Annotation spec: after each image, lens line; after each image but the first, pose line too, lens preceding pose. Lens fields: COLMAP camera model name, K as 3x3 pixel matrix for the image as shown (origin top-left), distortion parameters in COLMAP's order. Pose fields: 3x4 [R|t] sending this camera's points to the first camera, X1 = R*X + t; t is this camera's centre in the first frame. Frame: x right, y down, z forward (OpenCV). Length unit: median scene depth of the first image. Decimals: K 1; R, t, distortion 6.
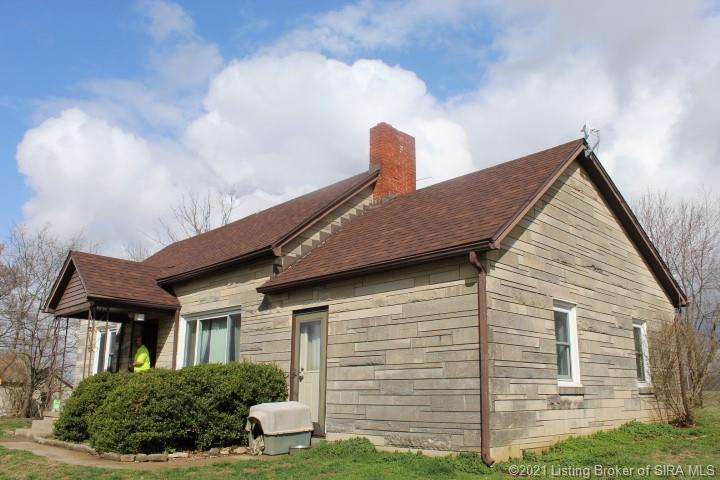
lens RADIAL K [[600.4, 0, 357.6], [0, 600.4, 236.3], [0, 0, 1]] dist [-0.151568, 0.075613]
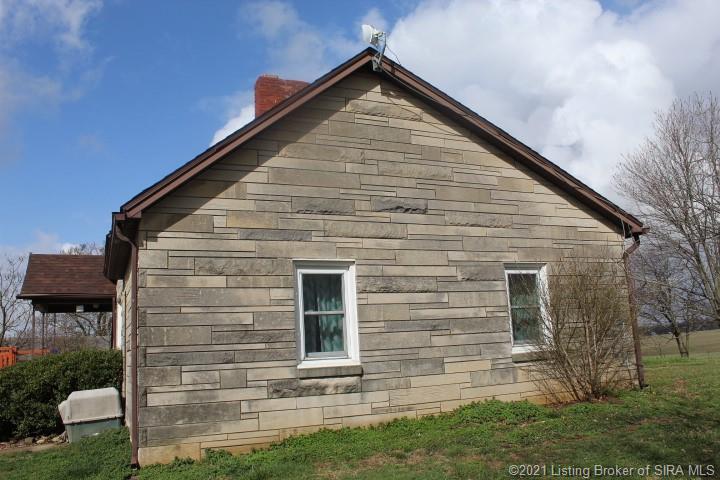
lens RADIAL K [[600.4, 0, 360.3], [0, 600.4, 239.9], [0, 0, 1]] dist [-0.151568, 0.075613]
pose [[0.936549, -0.127106, -0.326679, 0.669809], [0.153795, 0.986452, 0.057100, 0.043942], [0.314995, -0.103719, 0.943409, 0.249875]]
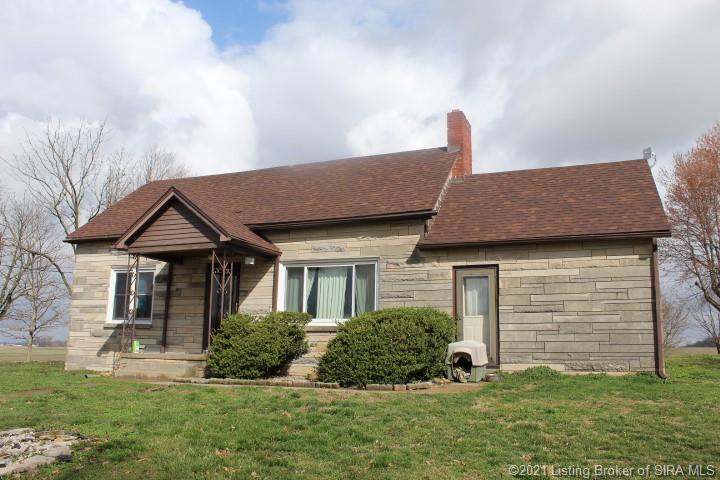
lens RADIAL K [[600.4, 0, 358.8], [0, 600.4, 243.5], [0, 0, 1]] dist [-0.151568, 0.075613]
pose [[0.914587, 0.080745, 0.396245, -0.889233], [-0.114936, 0.991356, 0.063273, 0.029491], [-0.387711, -0.103412, 0.915962, -0.026288]]
